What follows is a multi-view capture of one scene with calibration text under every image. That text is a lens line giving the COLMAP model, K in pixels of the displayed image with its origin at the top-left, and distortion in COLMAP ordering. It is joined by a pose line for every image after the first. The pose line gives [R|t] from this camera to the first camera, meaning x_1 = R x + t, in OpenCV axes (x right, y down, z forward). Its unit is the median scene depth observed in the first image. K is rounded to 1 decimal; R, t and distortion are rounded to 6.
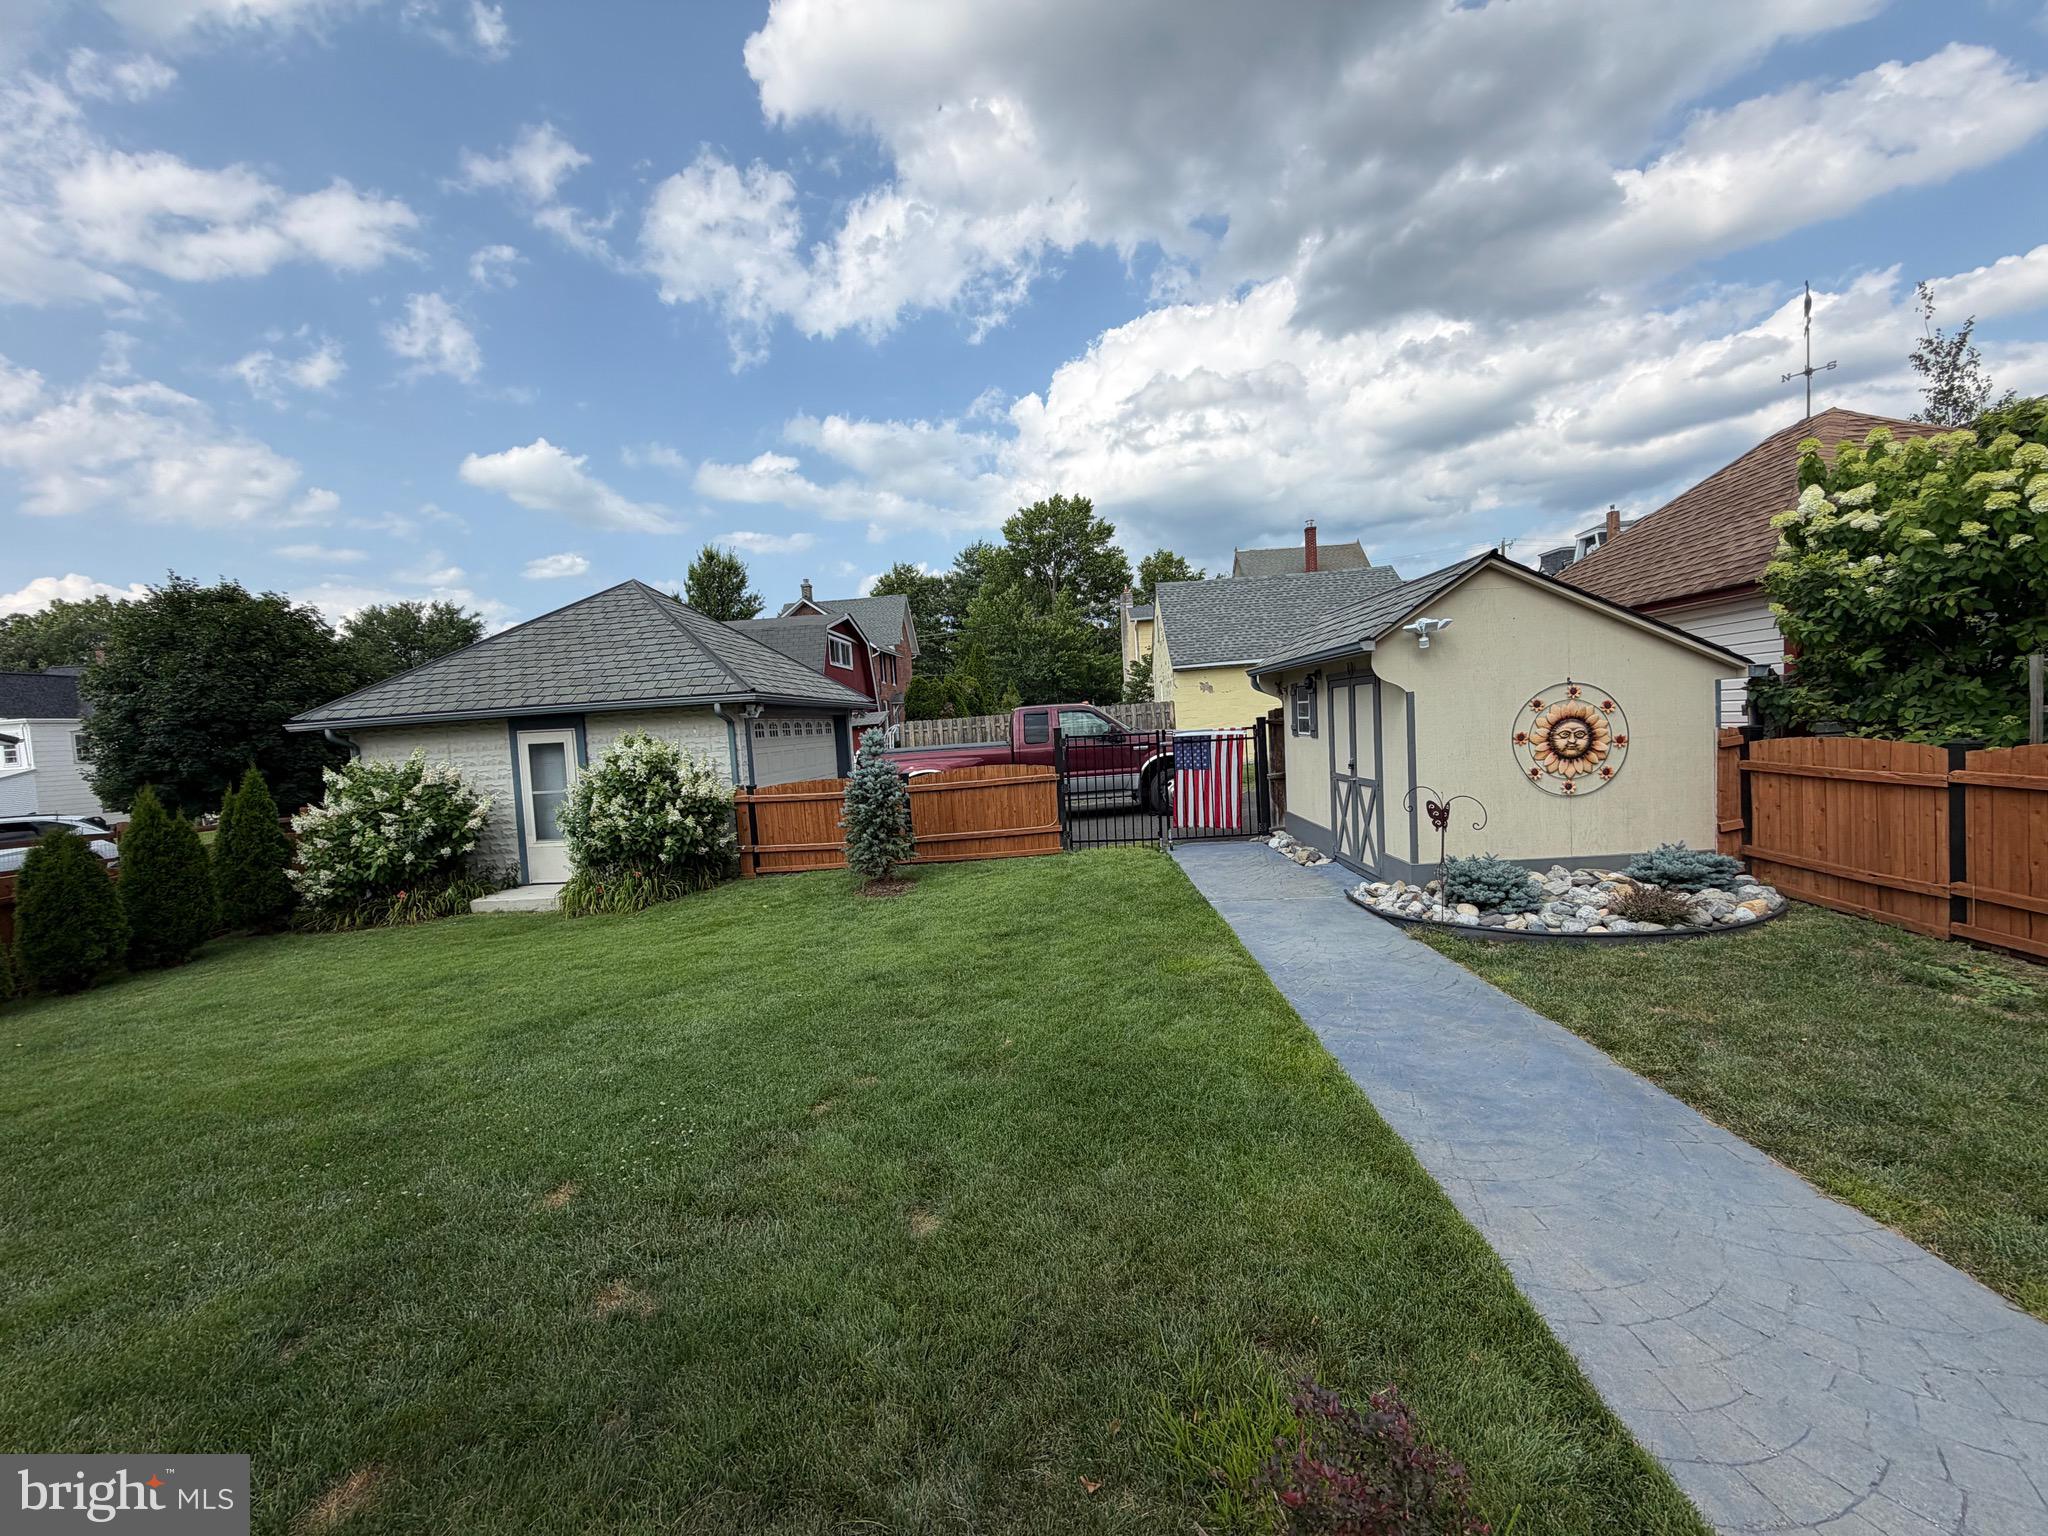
lens RADIAL K [[814.5, 0, 1021.9], [0, 814.5, 765.2], [0, 0, 1]] dist [-0.000260, -0.000108]
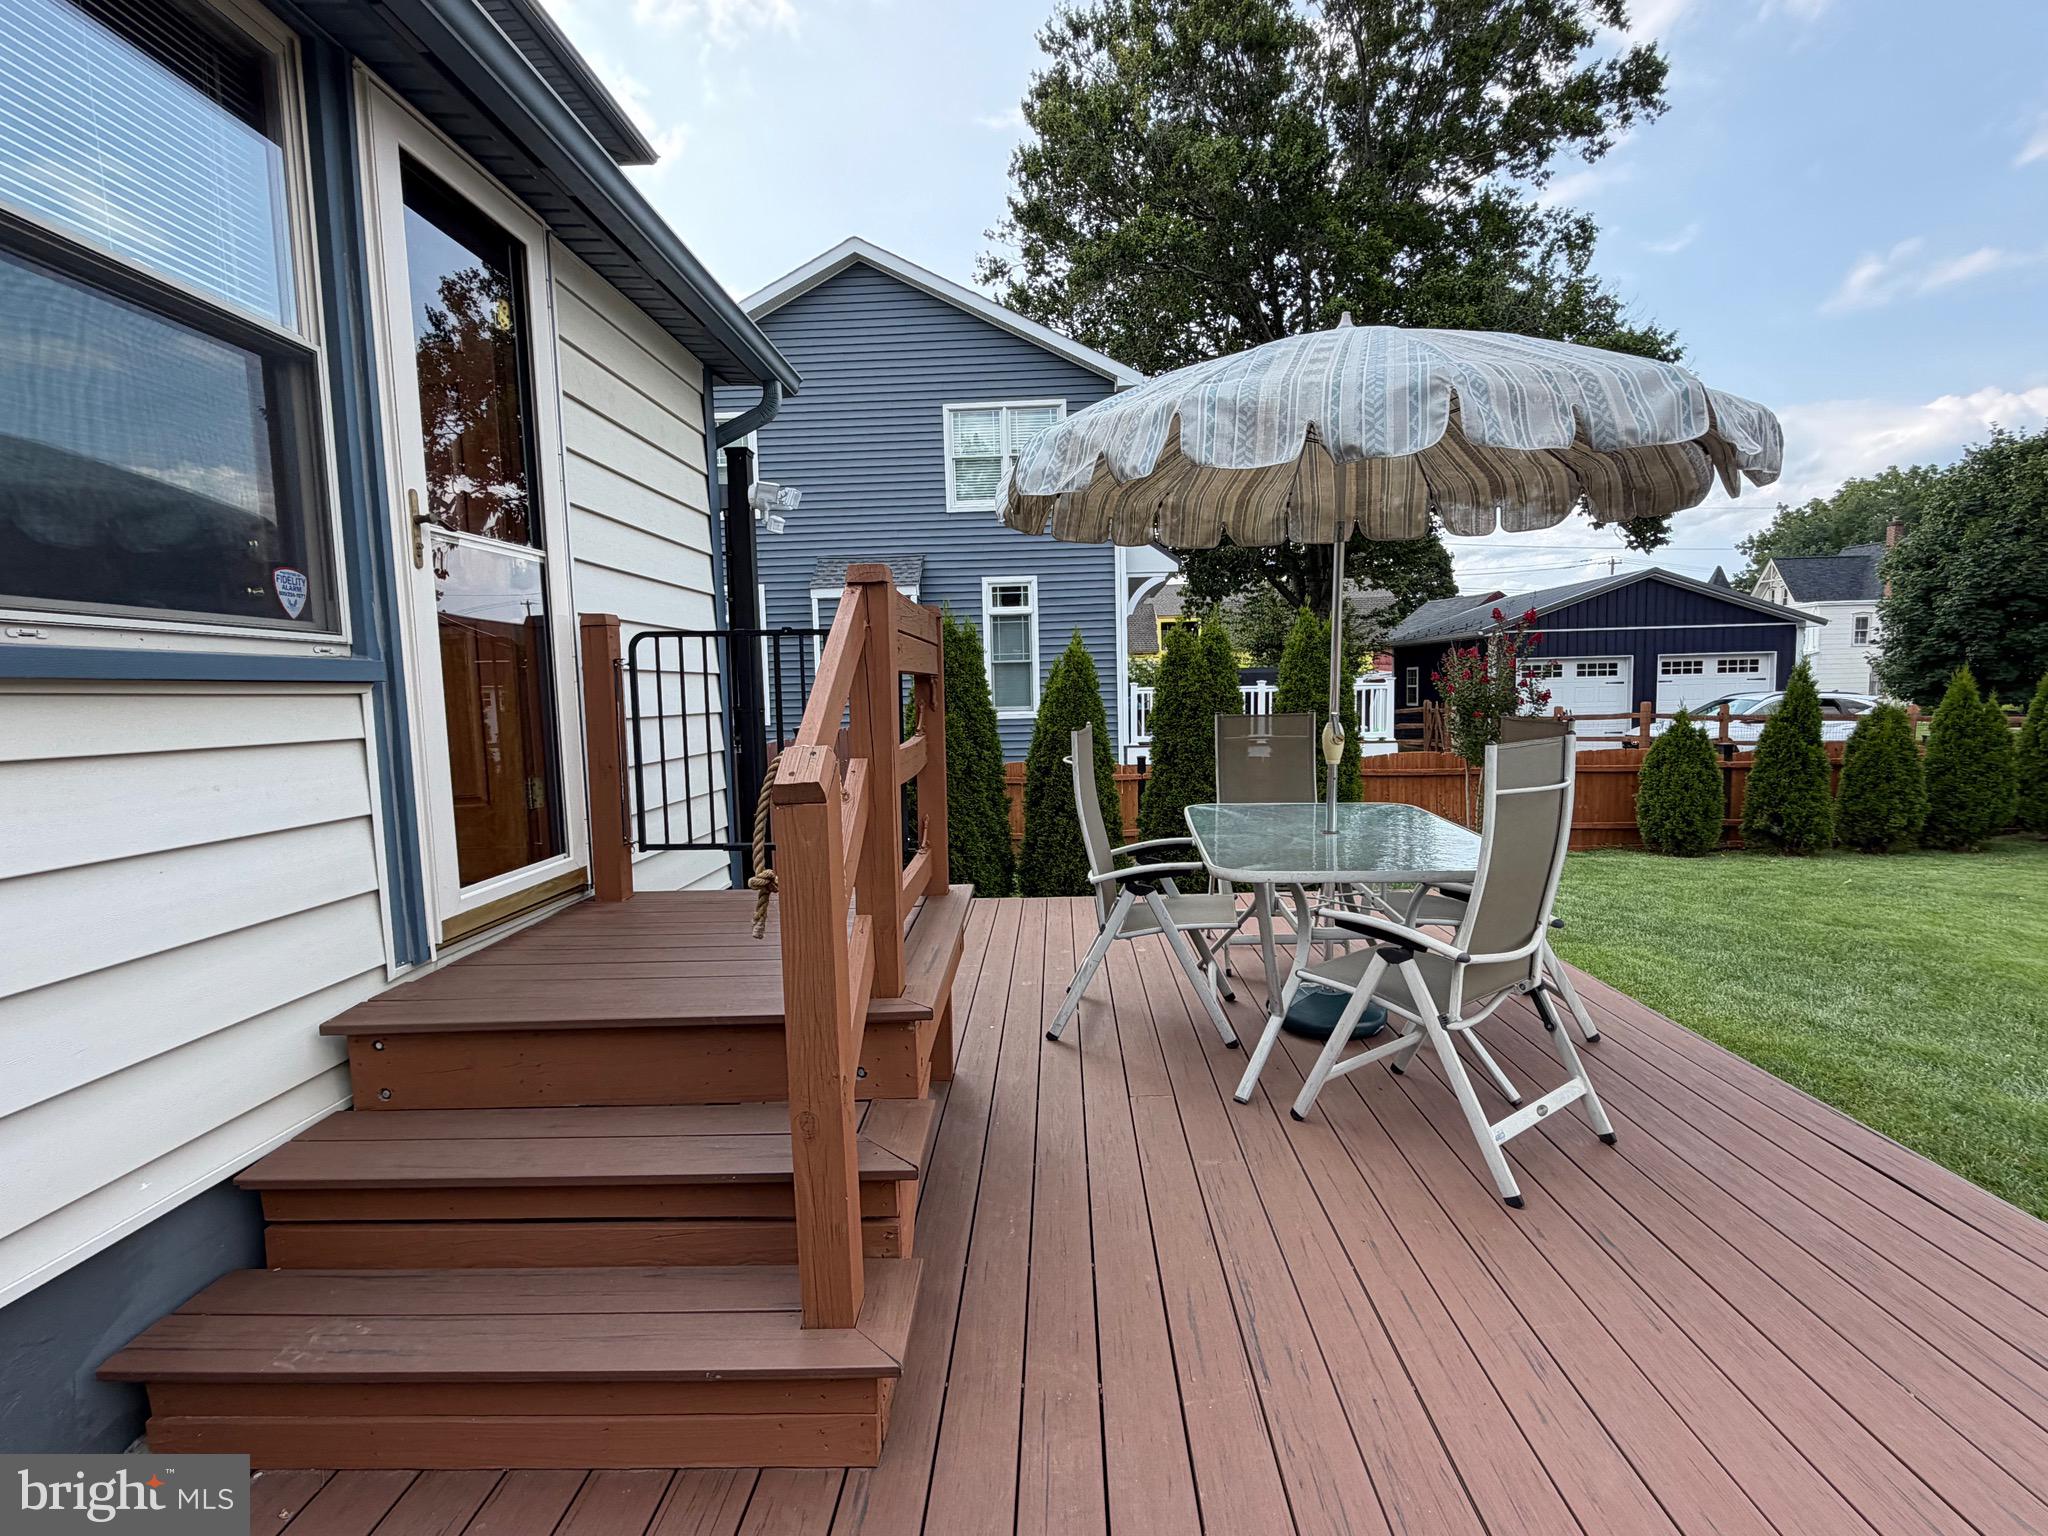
lens RADIAL K [[995.7, 0, 1019.9], [0, 995.7, 764.2], [0, 0, 1]] dist [-0.000311, 0.000243]
pose [[0.025688, 0.135673, -0.990421, 0.131851], [-0.025267, 0.990519, 0.135031, 0.013029], [0.999351, 0.021556, 0.028872, -0.224438]]
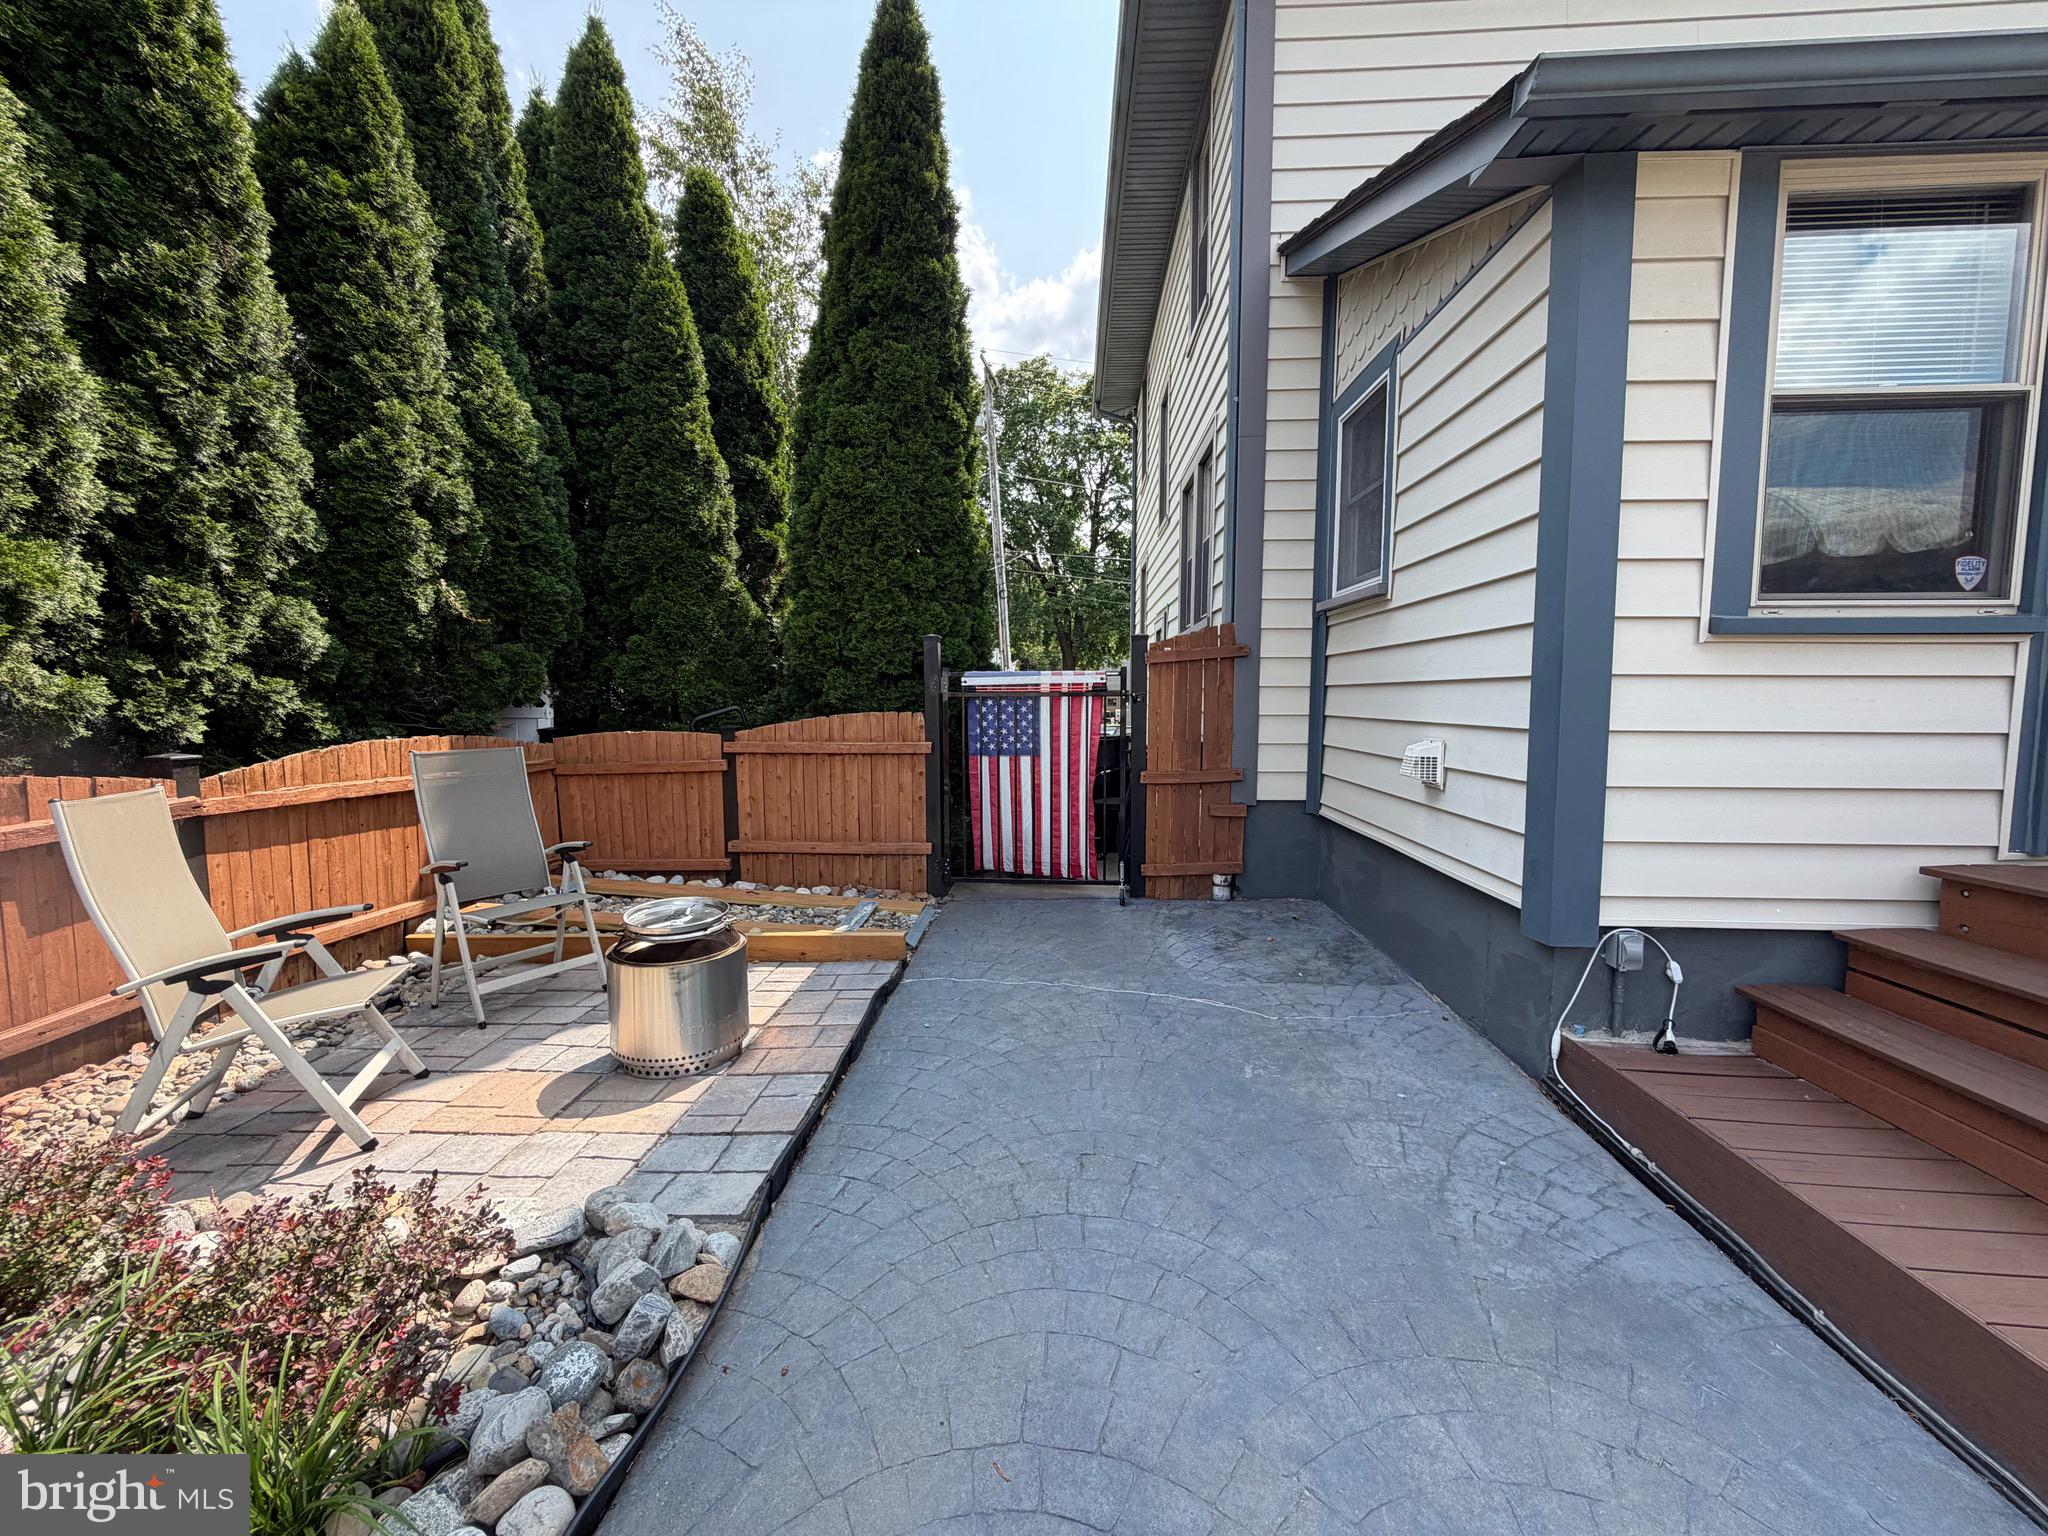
lens RADIAL K [[814.5, 0, 1015.8], [0, 814.5, 772.7], [0, 0, 1]] dist [-0.000260, -0.000108]
pose [[-0.998234, 0.059336, -0.002824, 0.249830], [0.058312, 0.987855, 0.144021, 0.019340], [0.011335, 0.143602, -0.989571, -0.065987]]
